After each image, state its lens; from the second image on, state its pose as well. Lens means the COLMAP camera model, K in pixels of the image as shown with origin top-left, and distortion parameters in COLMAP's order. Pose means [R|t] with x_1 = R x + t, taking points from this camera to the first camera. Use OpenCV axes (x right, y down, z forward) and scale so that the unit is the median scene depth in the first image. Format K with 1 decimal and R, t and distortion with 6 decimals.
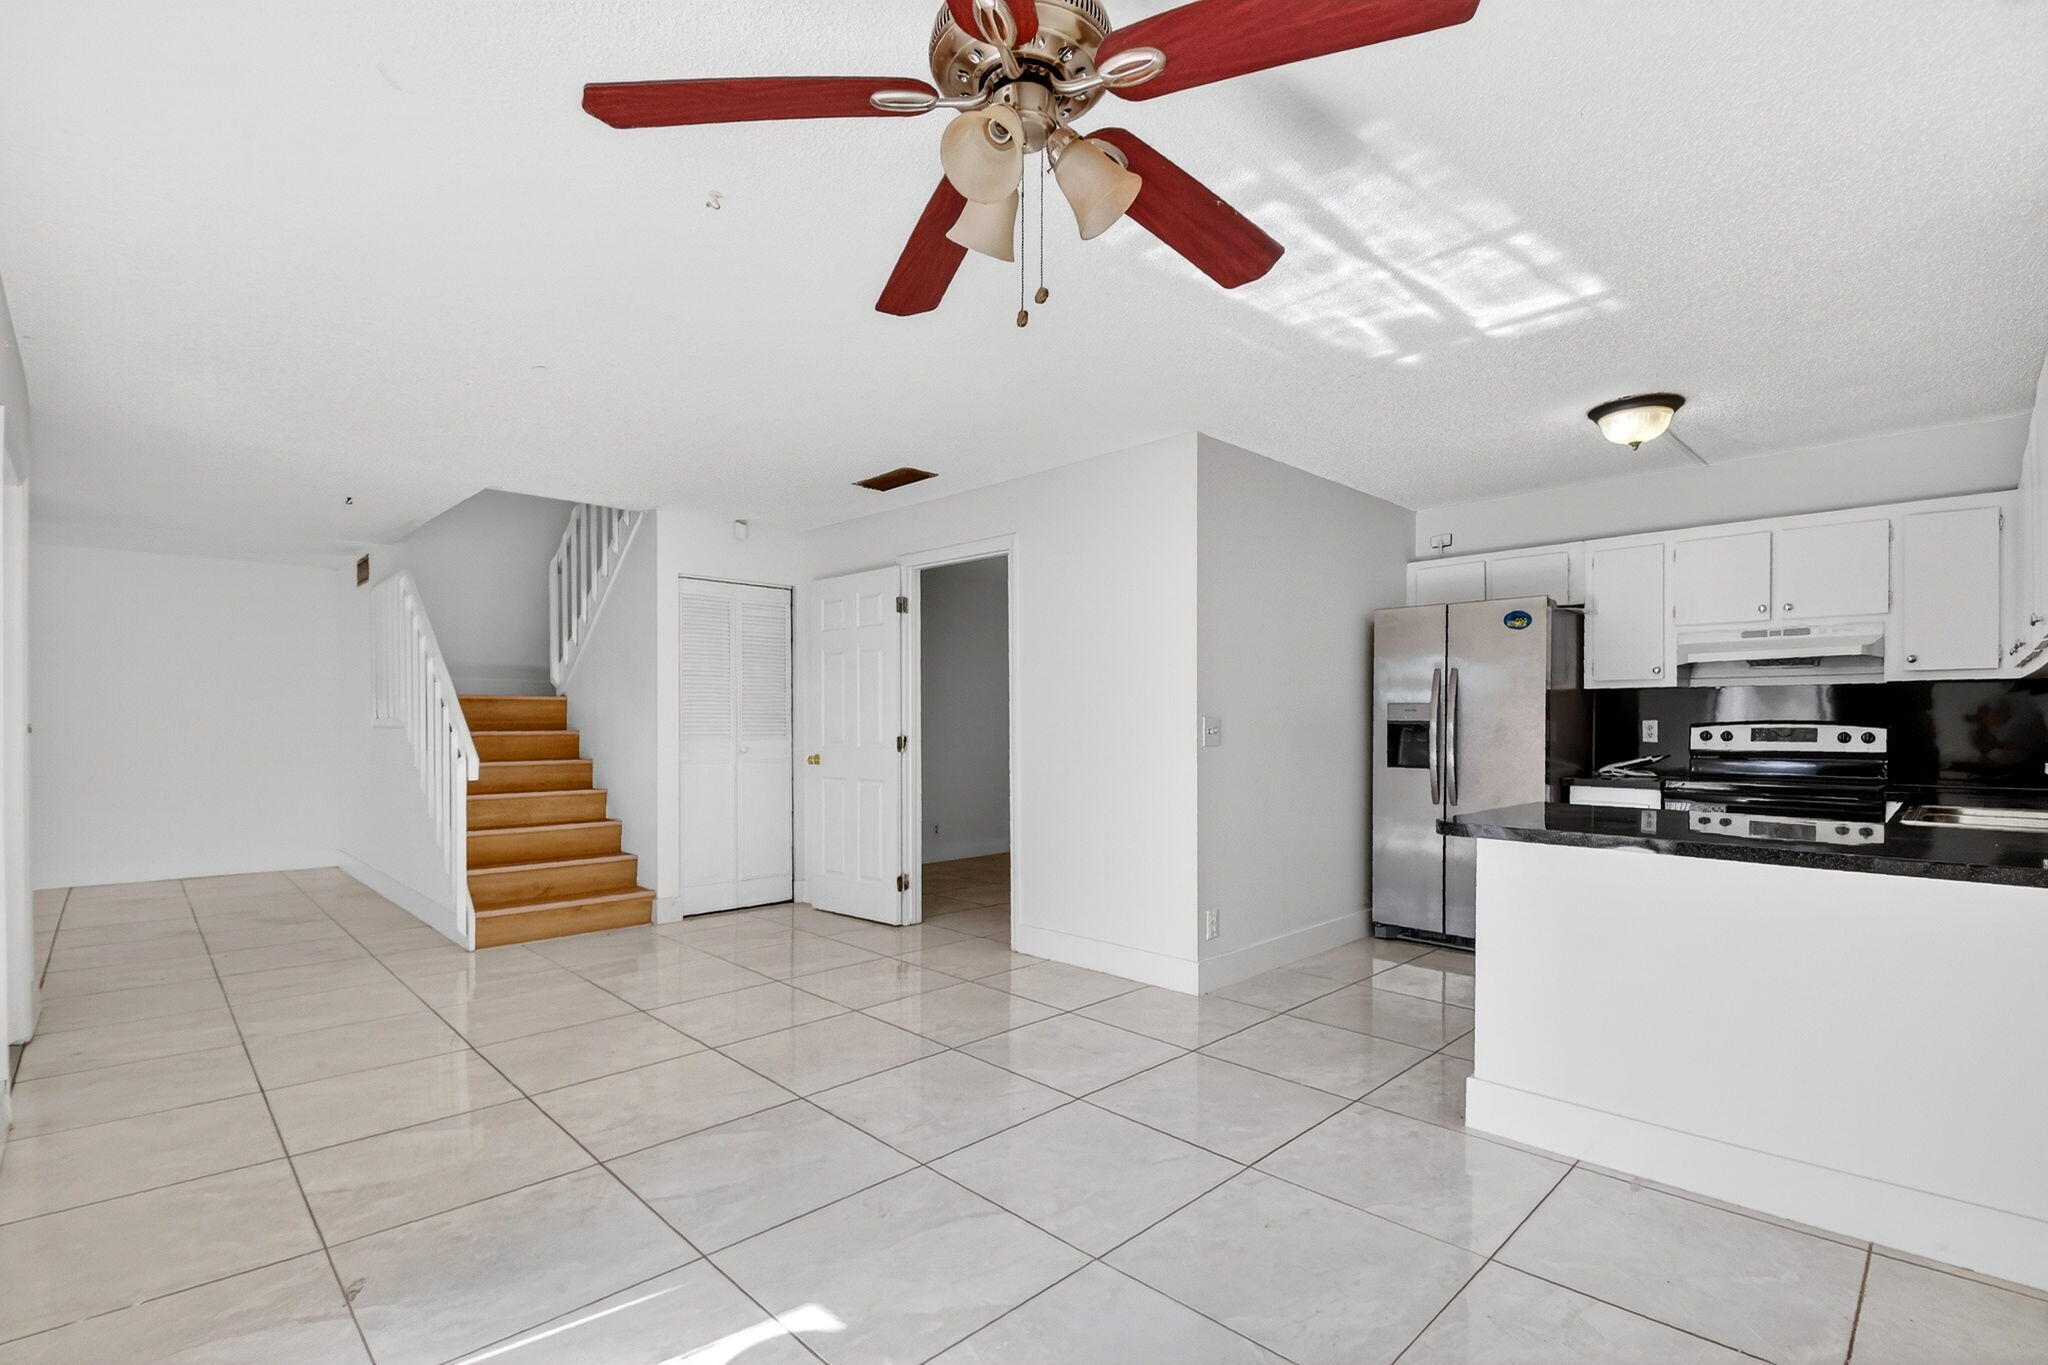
lens RADIAL K [[955.0, 0, 1024.6], [0, 955.0, 705.2], [0, 0, 1]] dist [-0.014808, -0.000444]
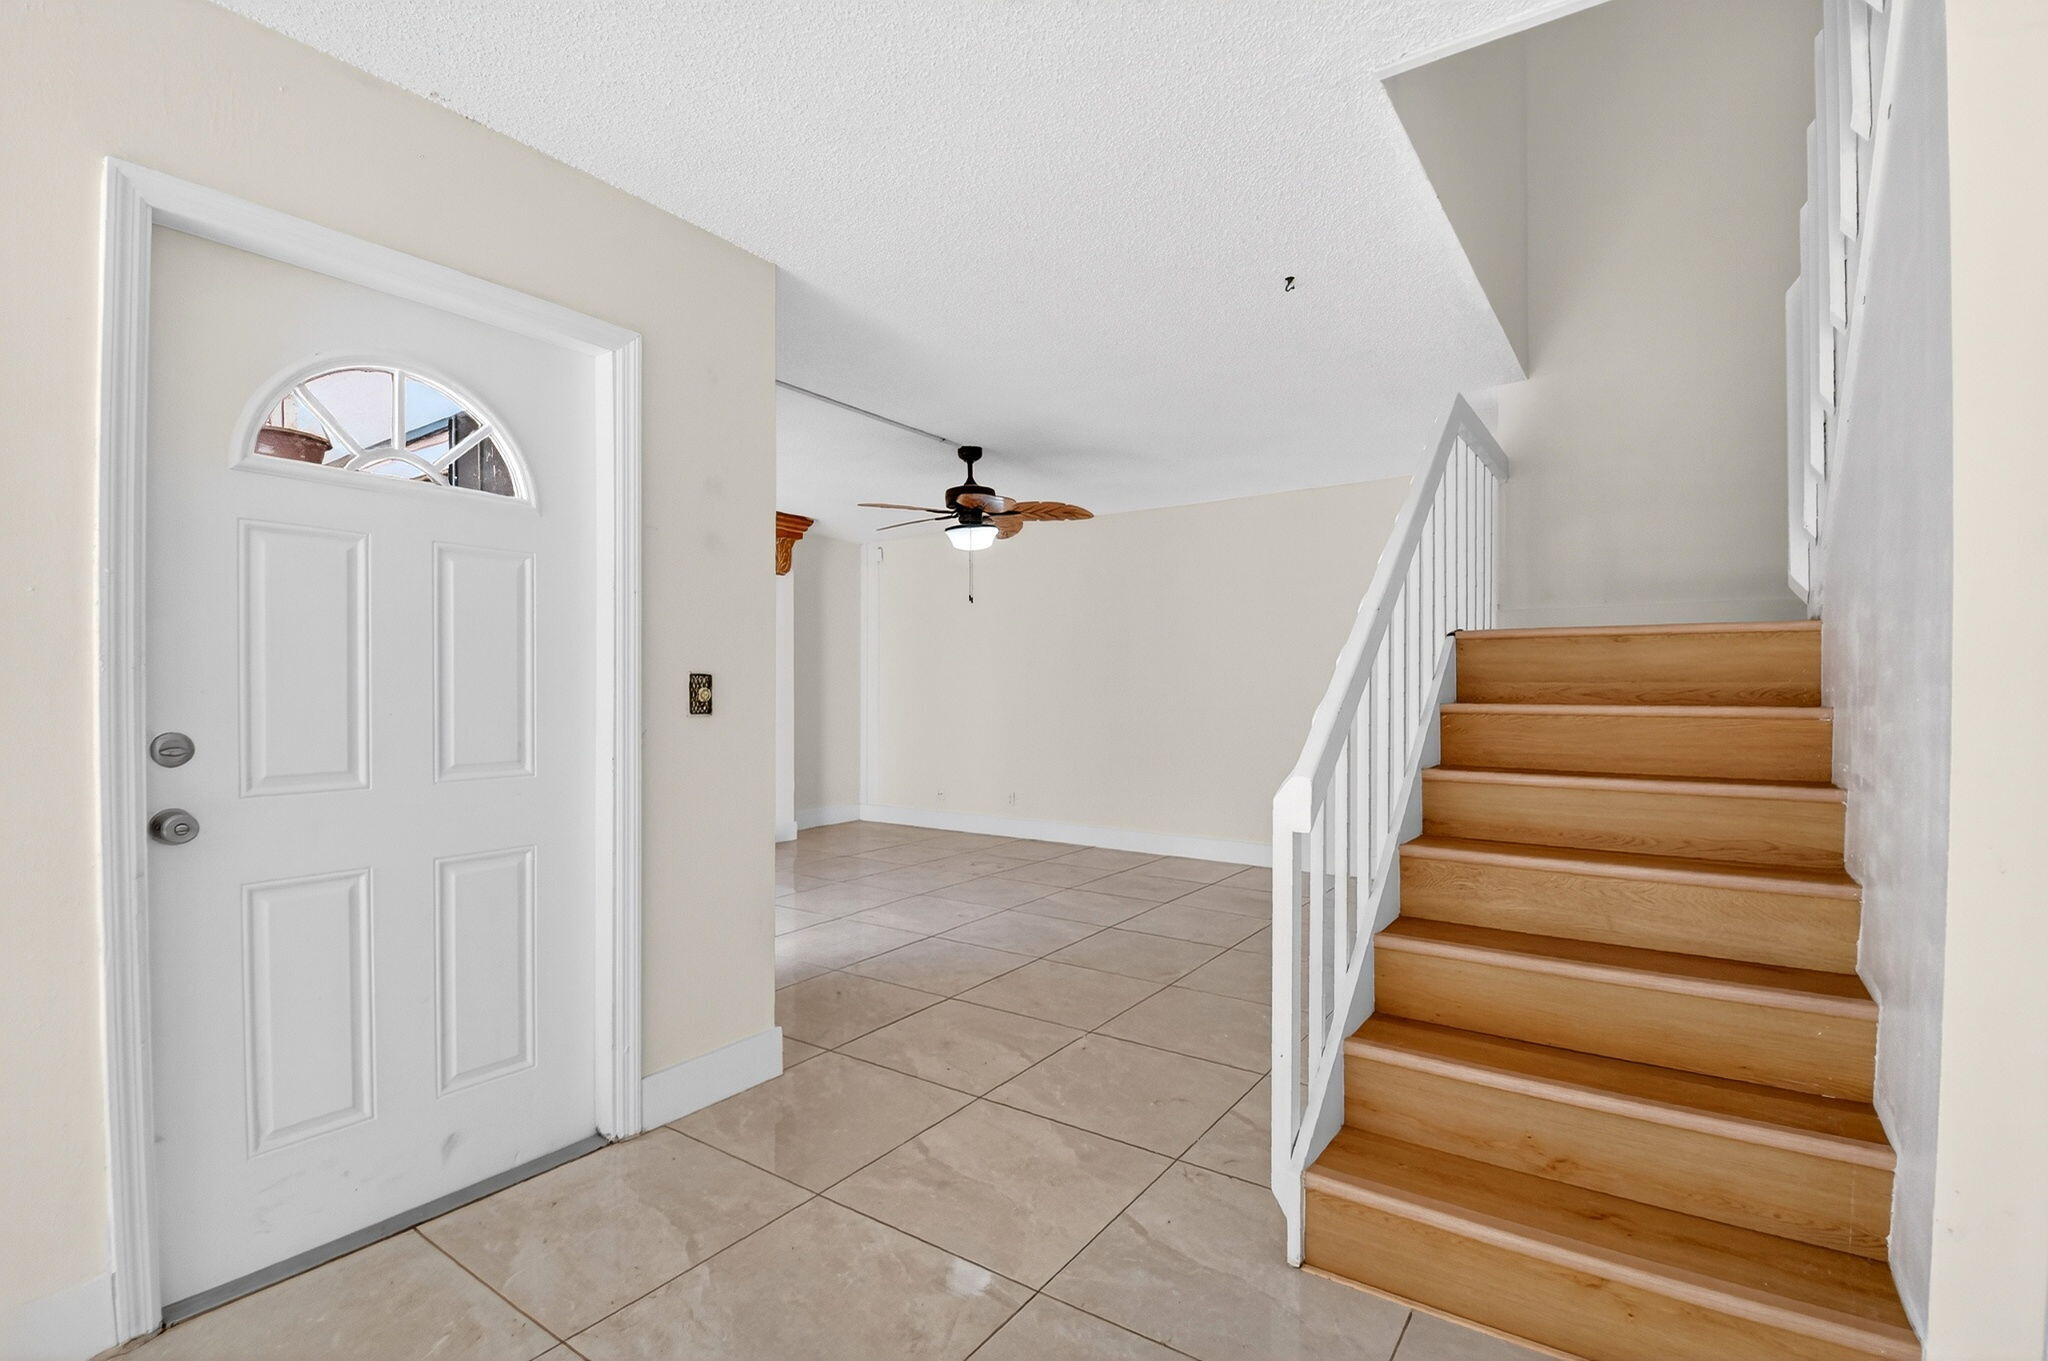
lens RADIAL K [[927.9, 0, 1023.9], [0, 927.9, 701.6], [0, 0, 1]] dist [-0.001549, -0.016767]
pose [[0.186337, 0.009895, -0.982436, -0.223526], [0.015343, 0.999798, 0.012980, 0.019039], [0.982366, -0.017492, 0.186148, 0.795833]]
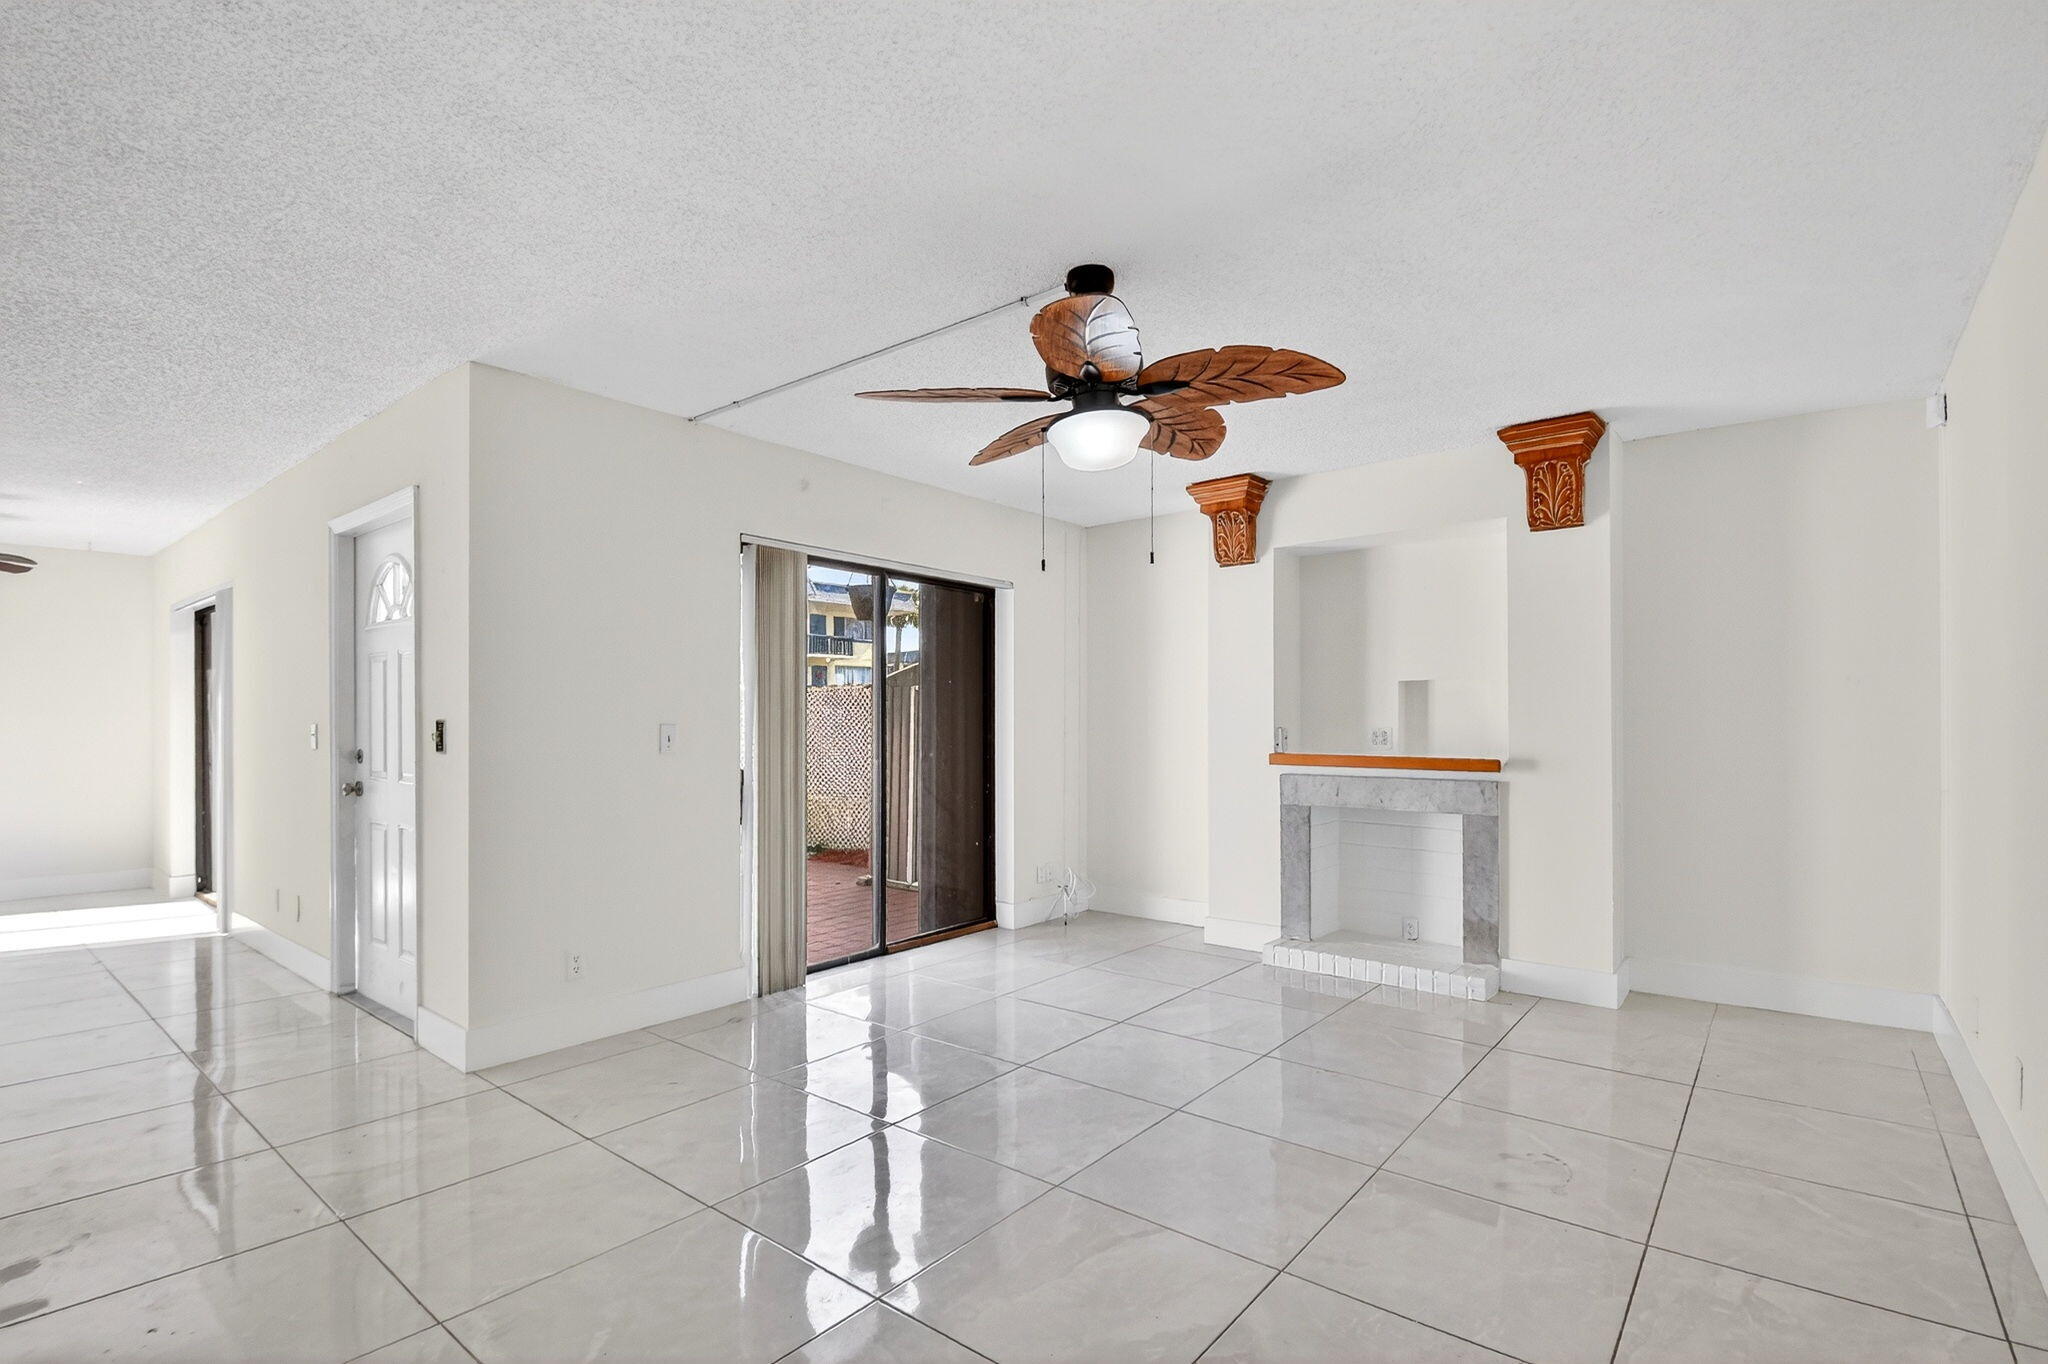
lens RADIAL K [[977.0, 0, 1014.7], [0, 977.0, 683.3], [0, 0, 1]] dist [-0.017141, -0.000687]
pose [[-0.994489, -0.004372, -0.104753, -1.108035], [0.000981, 0.998698, -0.051003, 0.014555], [0.104840, -0.050825, -0.993190, 1.478395]]
